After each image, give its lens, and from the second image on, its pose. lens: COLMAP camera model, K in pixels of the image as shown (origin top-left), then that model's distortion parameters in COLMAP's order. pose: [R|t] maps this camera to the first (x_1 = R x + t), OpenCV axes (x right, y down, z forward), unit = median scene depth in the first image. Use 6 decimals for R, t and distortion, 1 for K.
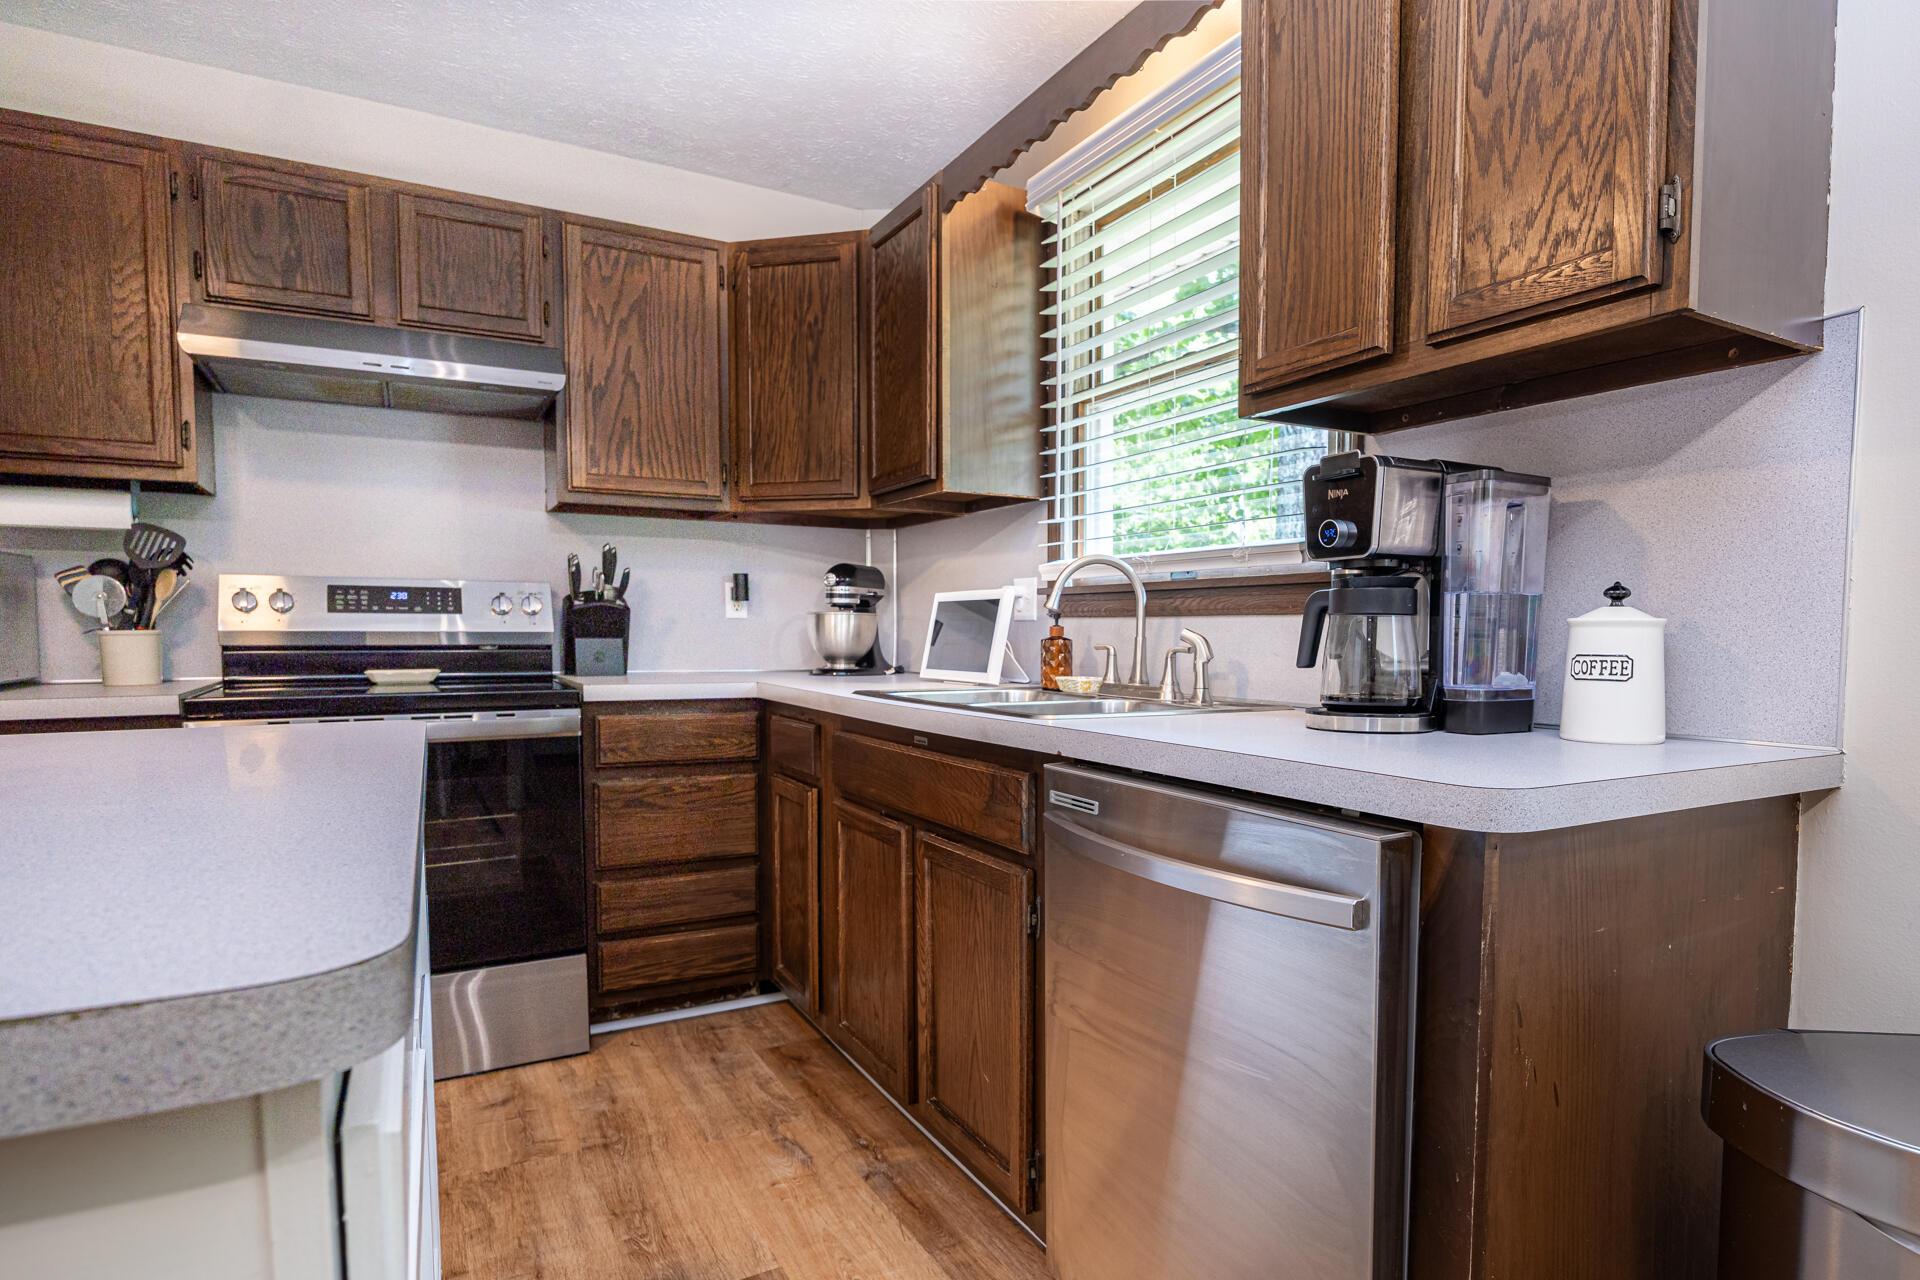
lens RADIAL K [[1051.4, 0, 1059.6], [0, 1051.4, 700.1], [0, 0, 1]] dist [-0.008900, -0.001935]
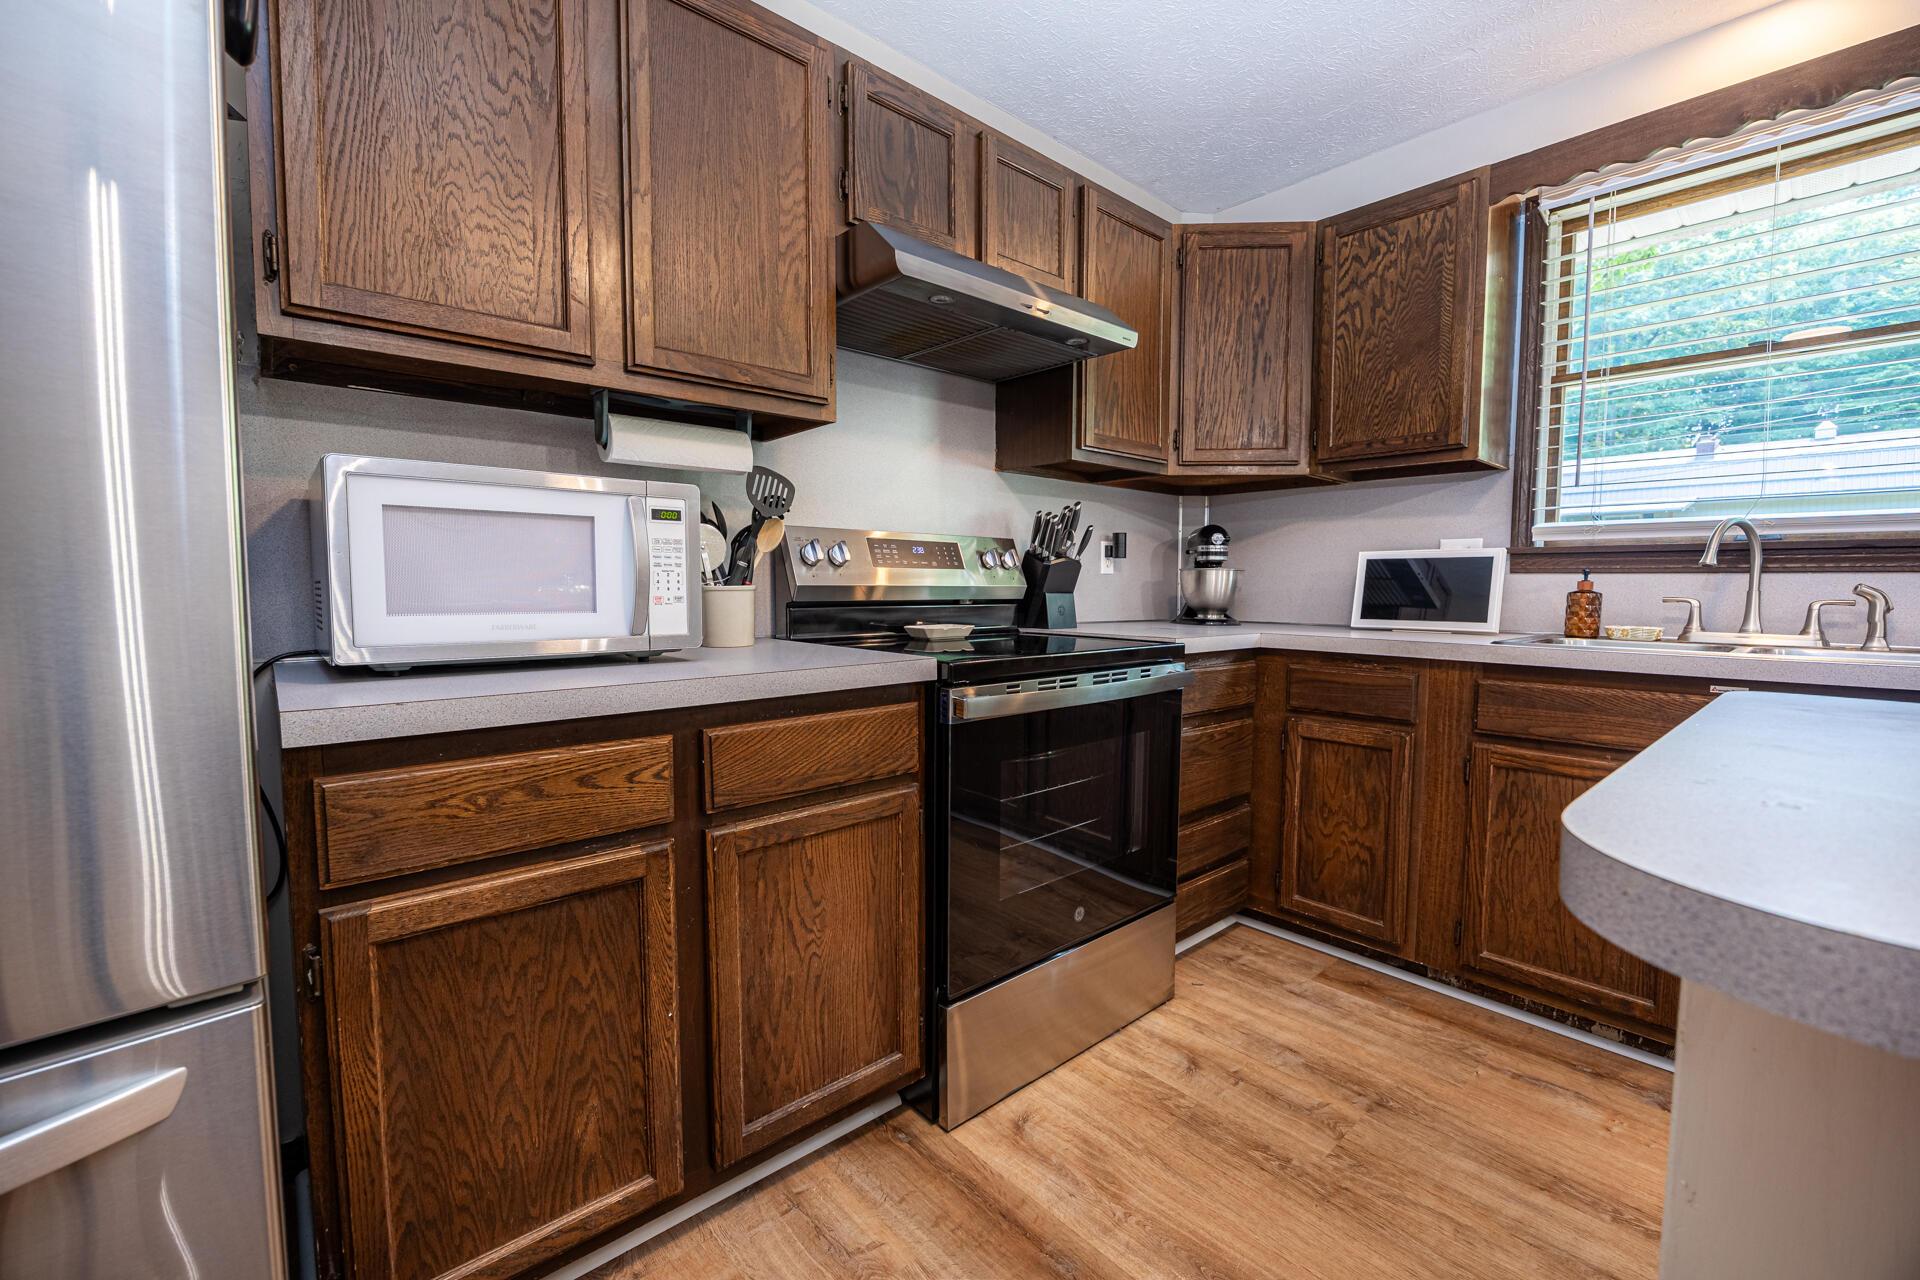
lens RADIAL K [[793.7, 0, 989.8], [0, 793.7, 638.9], [0, 0, 1]] dist [-0.008702, -0.000254]
pose [[0.983682, -0.012614, 0.179473, -0.770643], [0.011803, 0.999915, 0.005587, -0.020727], [-0.179528, -0.003378, 0.983747, 0.275886]]
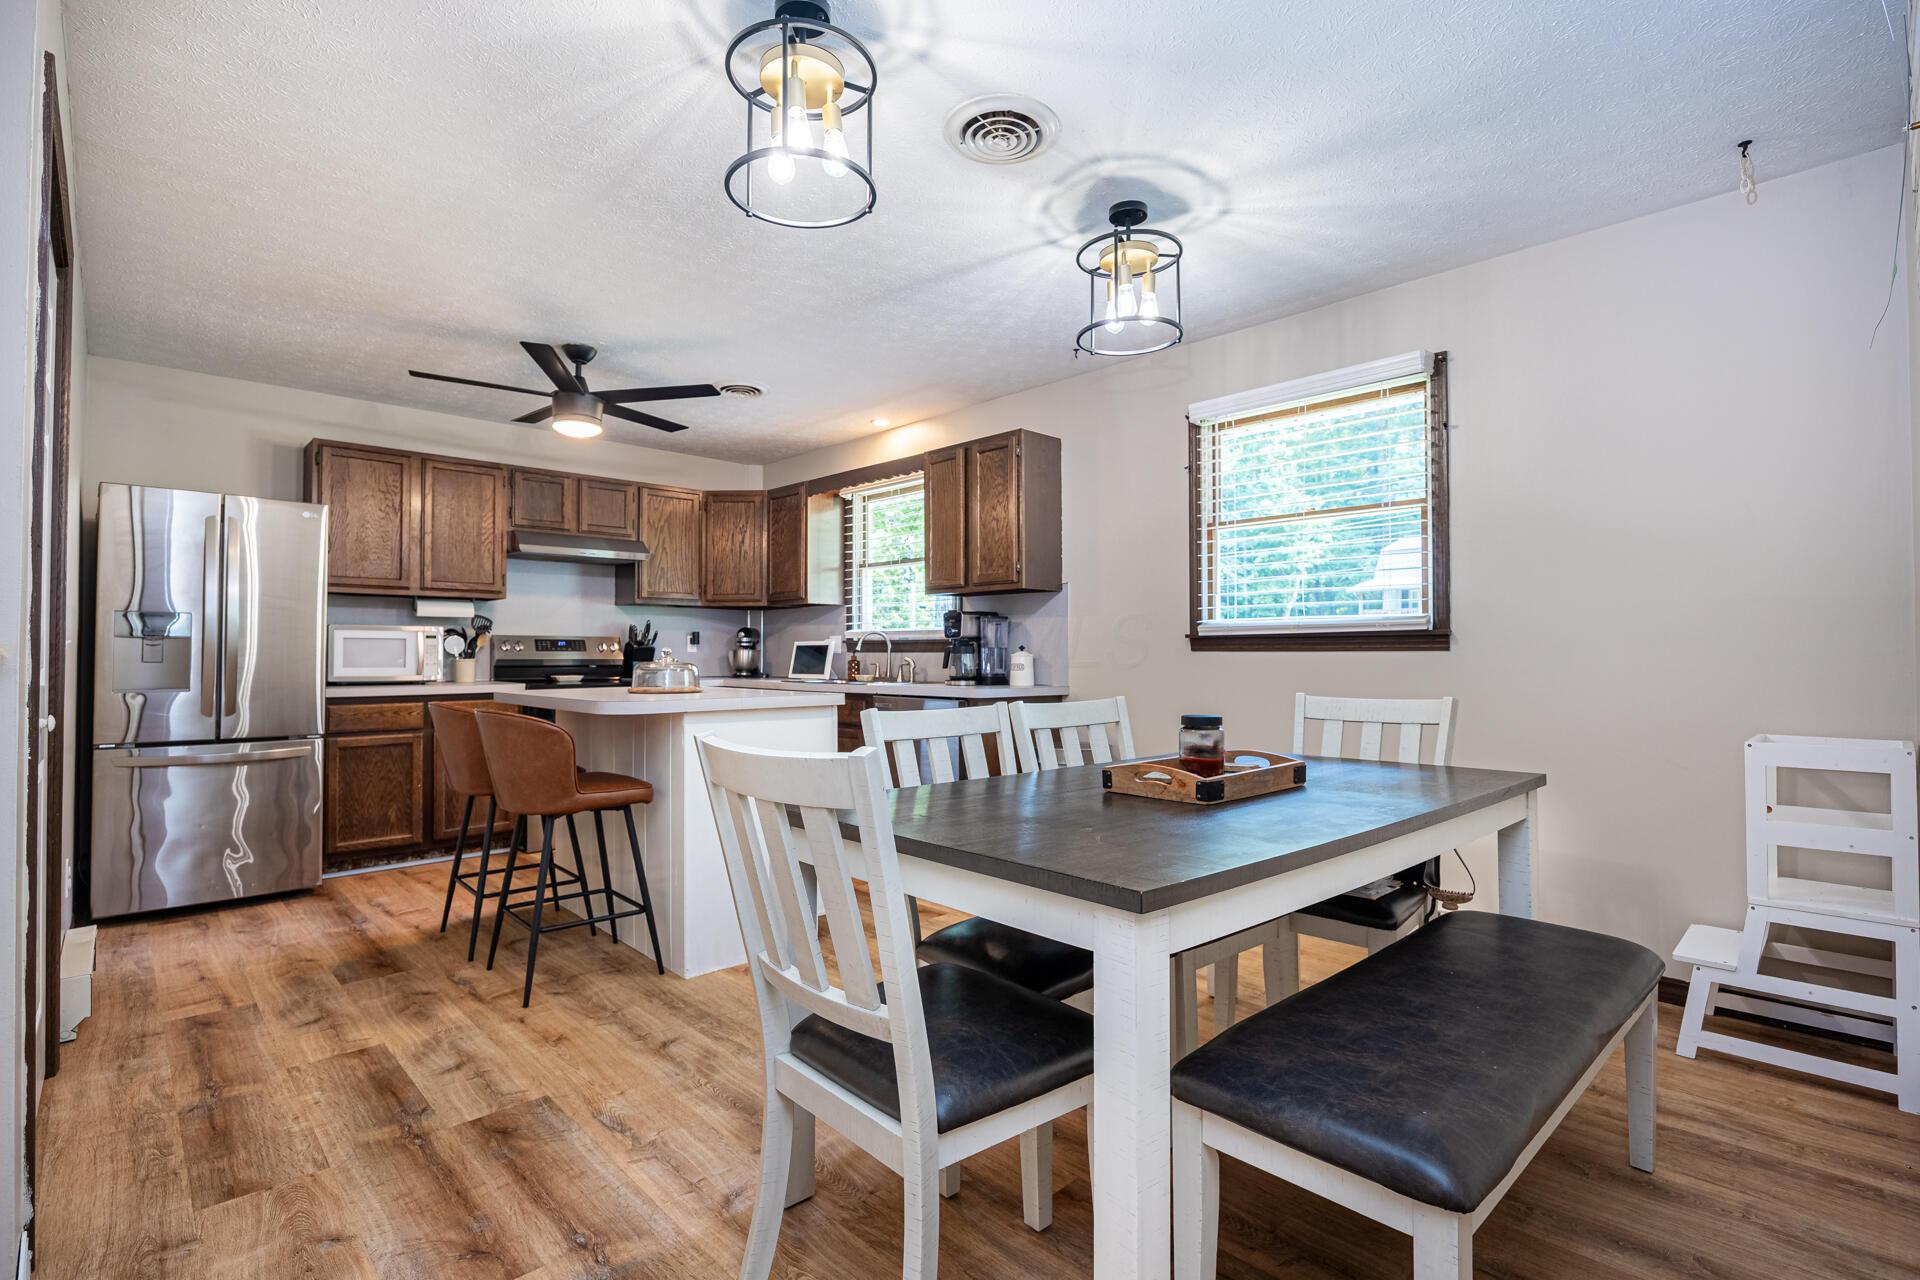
lens RADIAL K [[846.7, 0, 963.3], [0, 846.7, 637.3], [0, 0, 1]] dist [-0.020511, -0.000317]
pose [[0.972431, 0.000425, 0.233191, -0.226223], [0.019504, 0.996346, -0.083148, 0.063499], [-0.232375, 0.085404, 0.968870, -1.092439]]
